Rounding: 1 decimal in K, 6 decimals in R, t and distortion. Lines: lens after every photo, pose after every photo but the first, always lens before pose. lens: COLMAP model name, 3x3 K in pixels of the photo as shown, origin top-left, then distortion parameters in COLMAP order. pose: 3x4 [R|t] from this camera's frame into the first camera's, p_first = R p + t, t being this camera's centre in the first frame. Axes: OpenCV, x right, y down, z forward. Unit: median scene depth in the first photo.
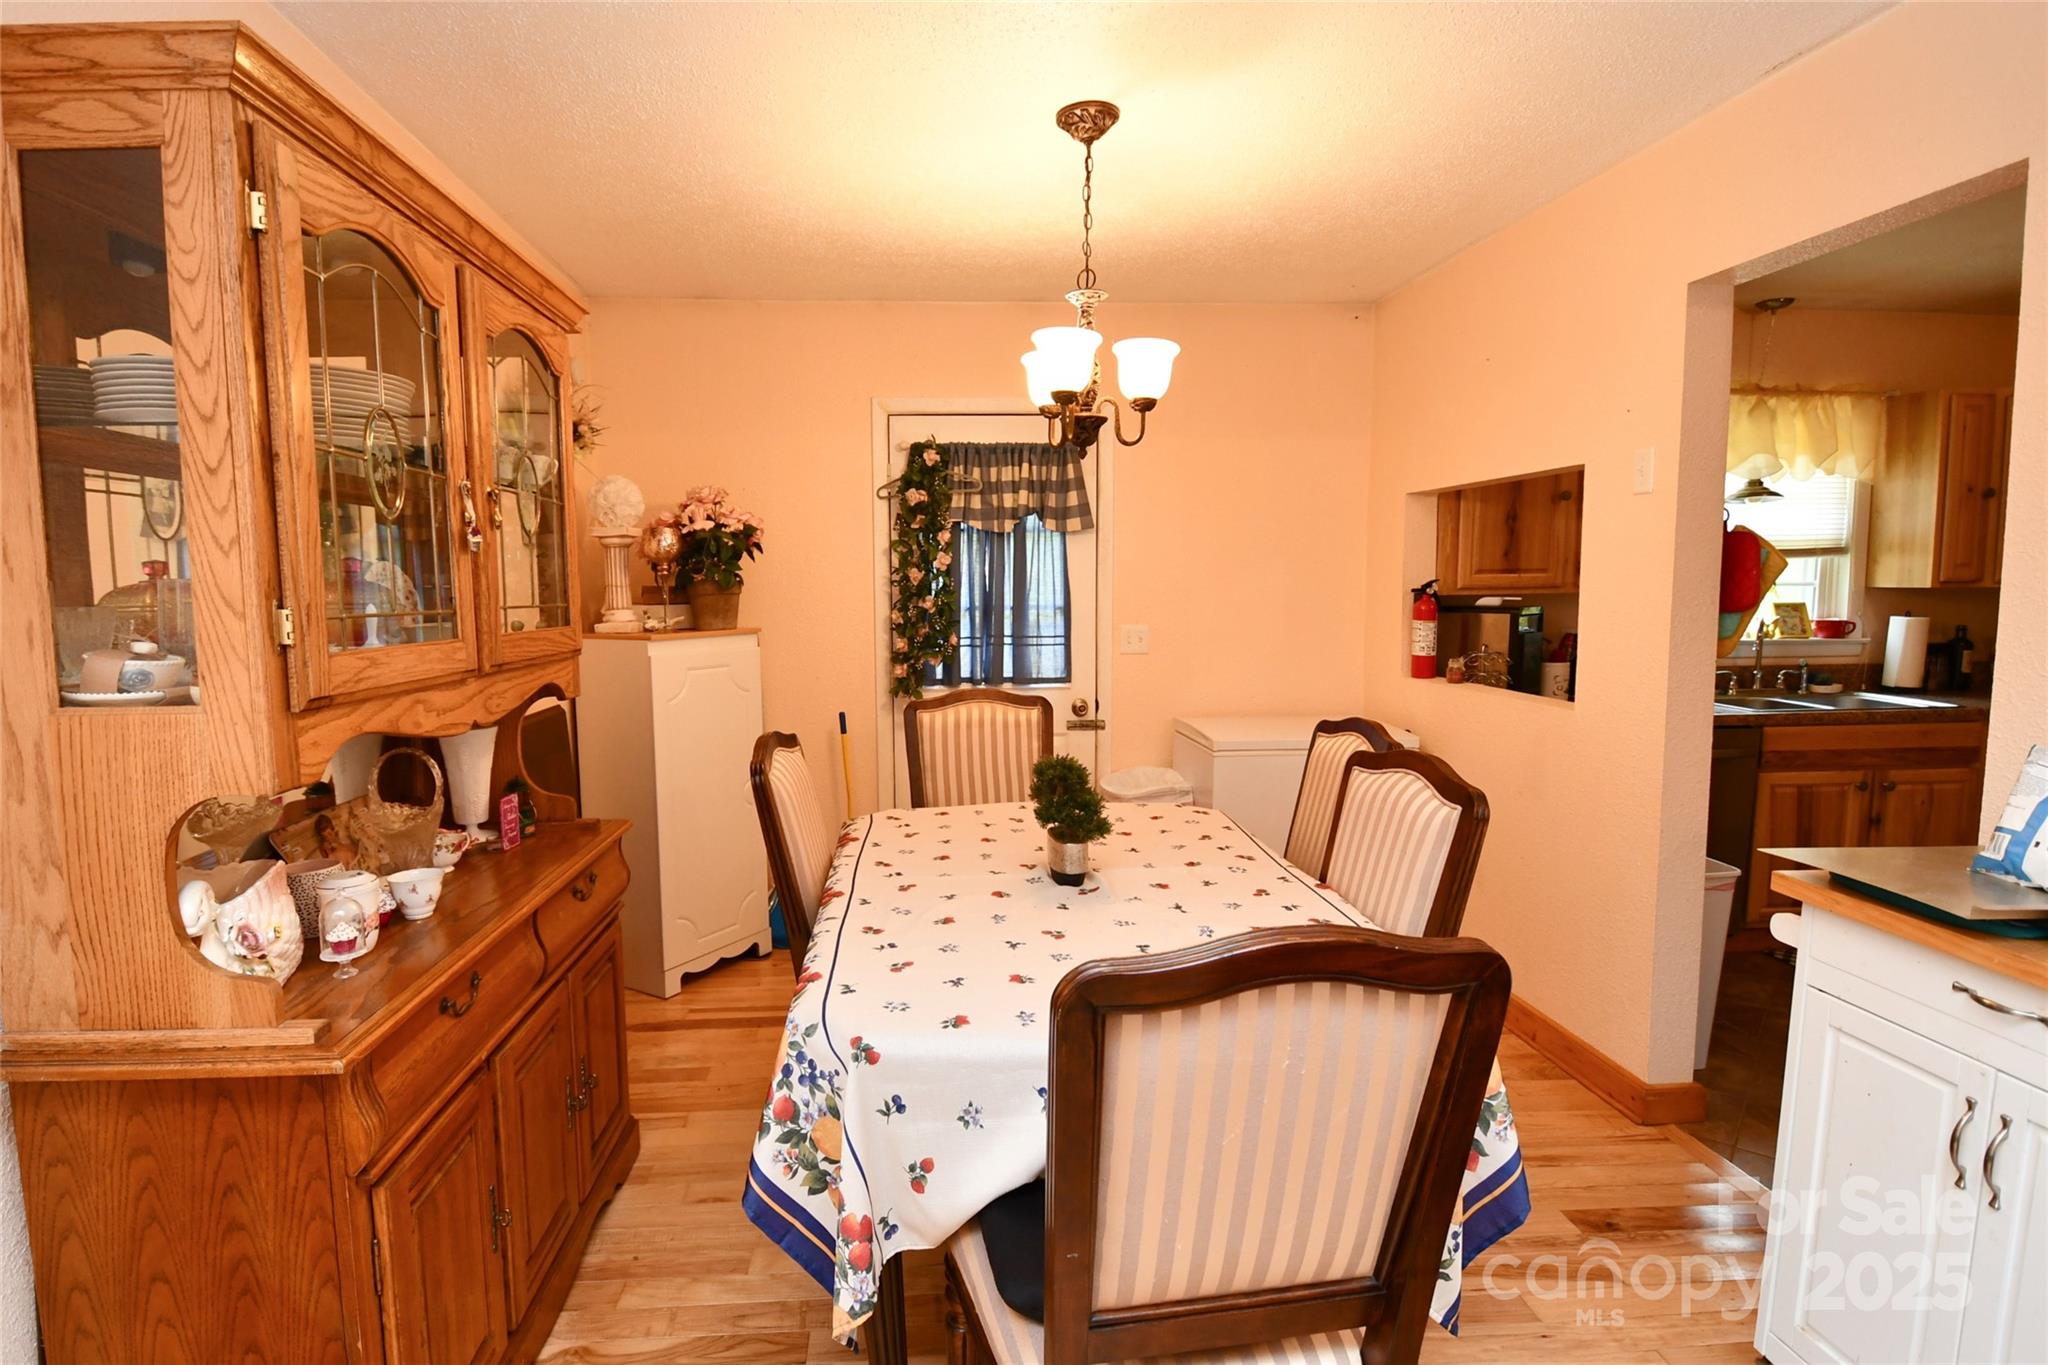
lens RADIAL K [[1084.9, 0, 1024.0], [0, 1084.9, 682.5], [0, 0, 1]] dist [-0.000898, -0.000146]
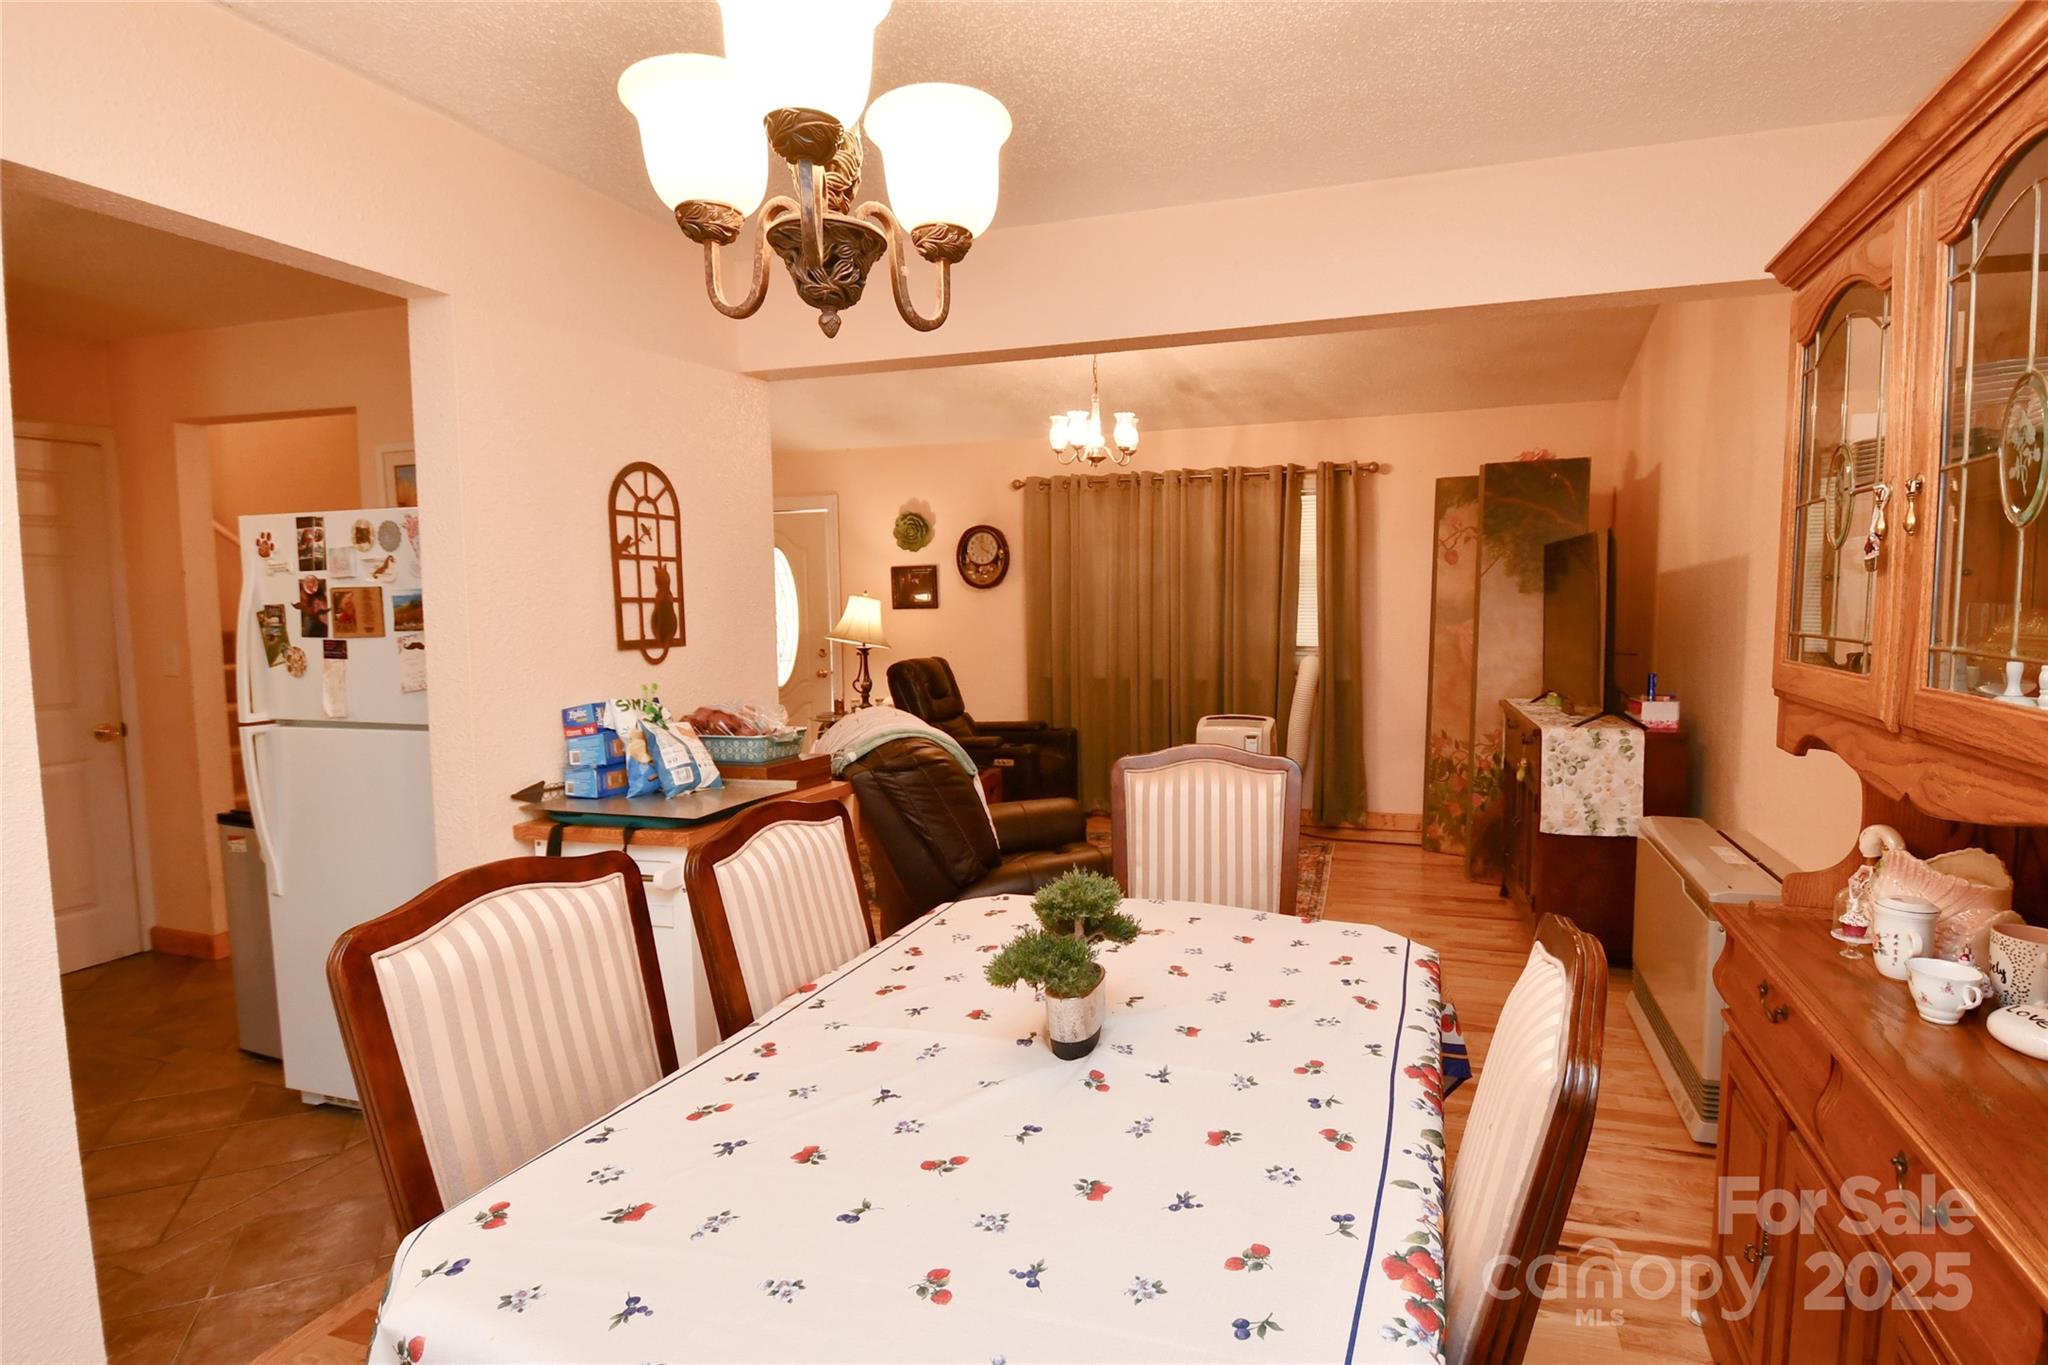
lens RADIAL K [[1084.9, 0, 1024.0], [0, 1084.9, 682.5], [0, 0, 1]] dist [-0.000898, -0.000146]
pose [[-0.896502, -0.013699, 0.442827, -0.277431], [0.060101, 0.986522, 0.152191, -0.185951], [-0.438944, 0.163054, -0.883596, 1.860610]]
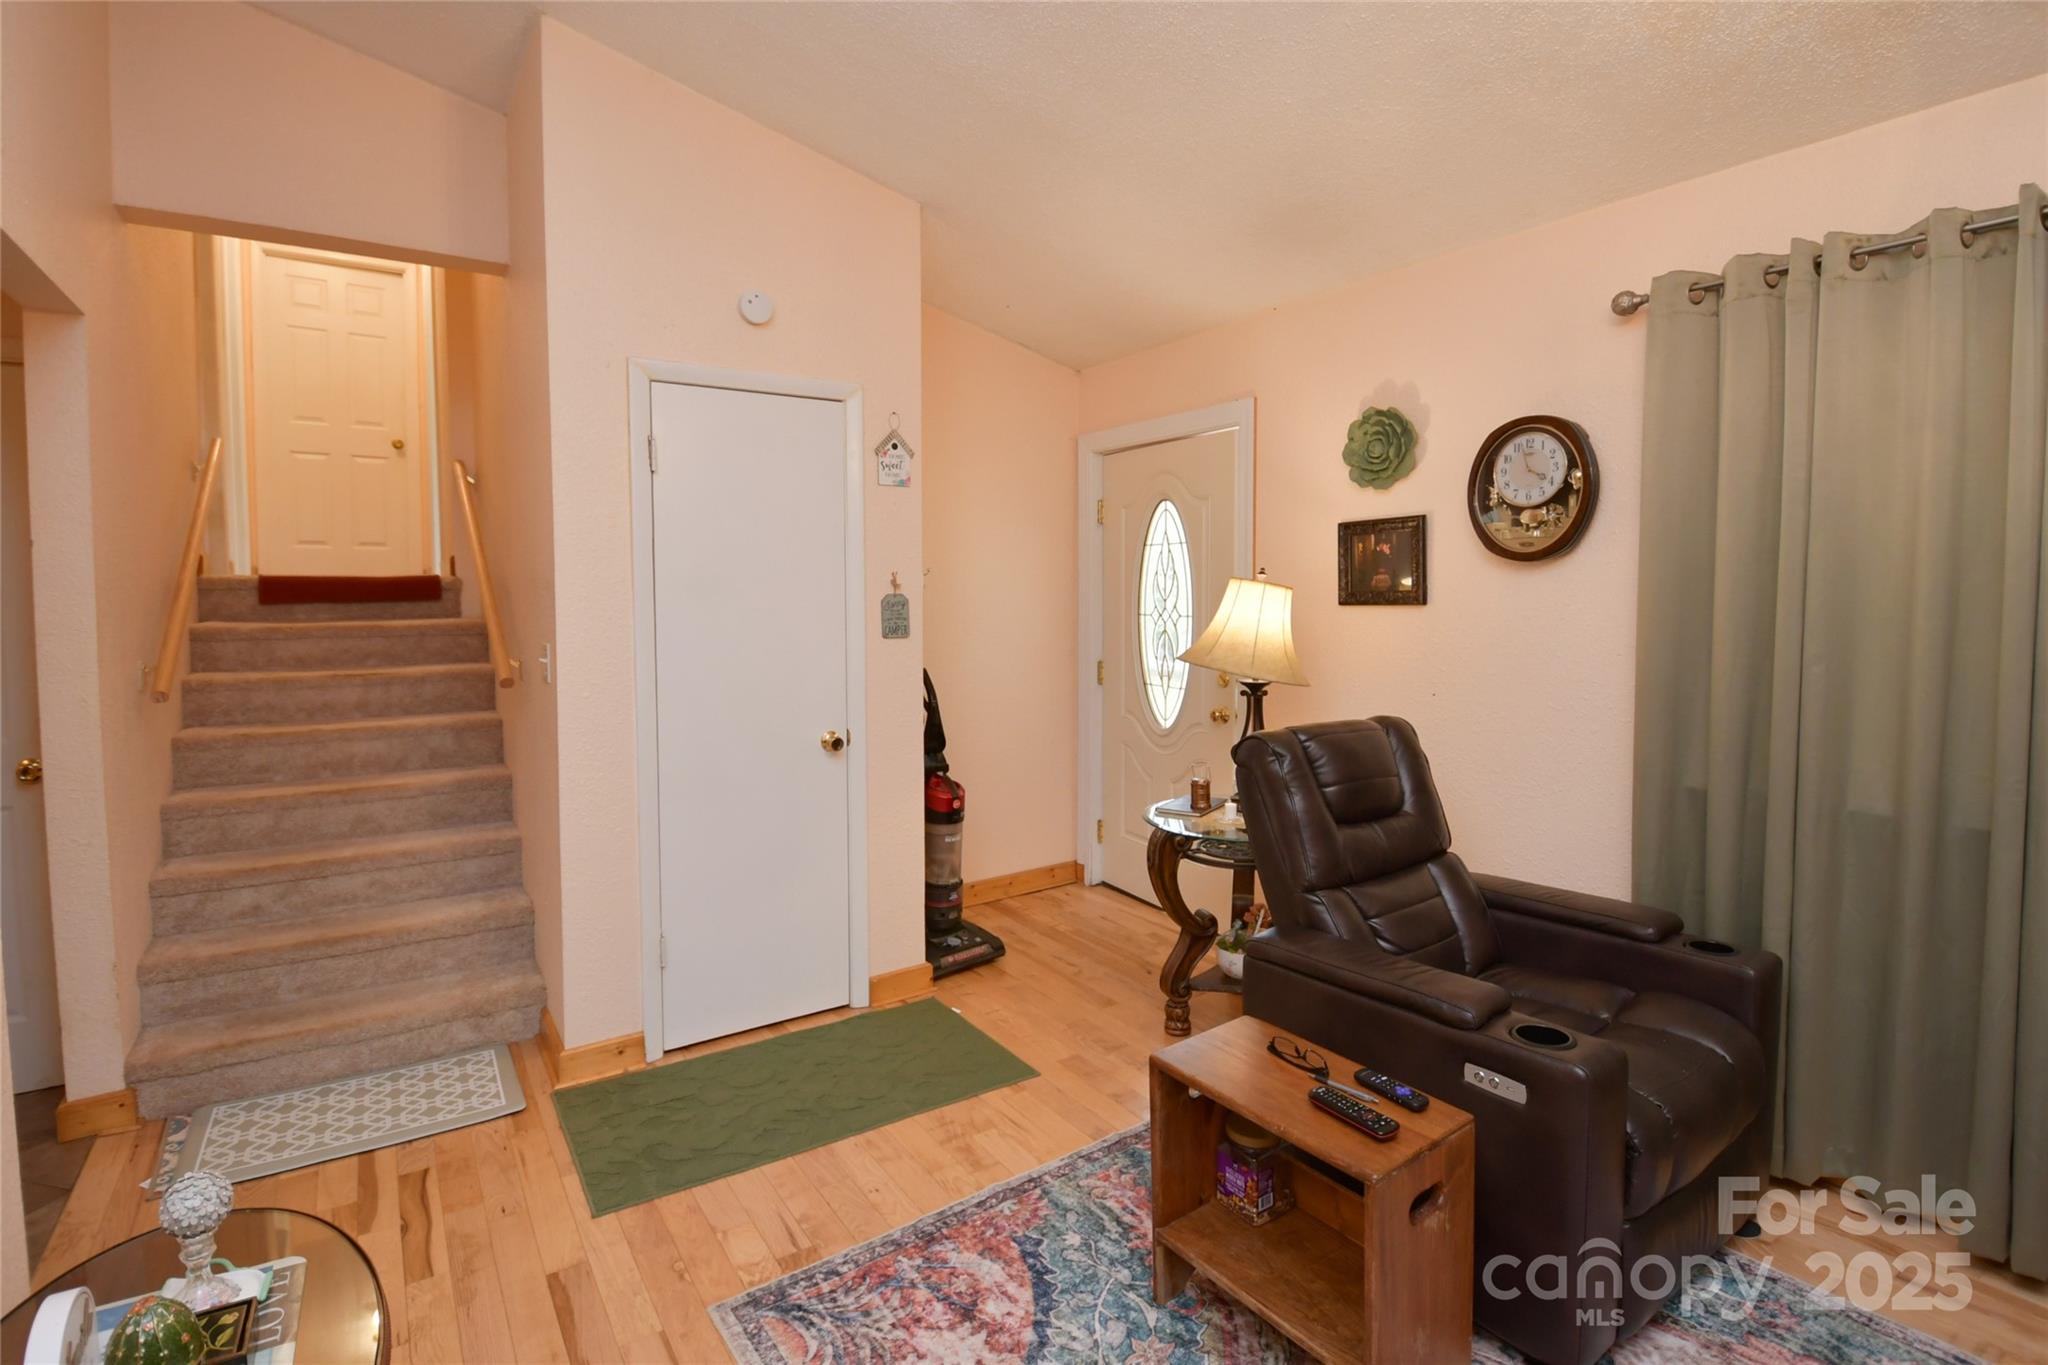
lens RADIAL K [[992.6, 0, 1020.7], [0, 992.6, 642.2], [0, 0, 1]] dist [-0.002879, -0.000871]
pose [[-0.471928, -0.029112, 0.881156, -0.066992], [0.092145, 0.992352, 0.082136, -0.143037], [-0.876809, 0.119956, -0.465636, 1.374040]]
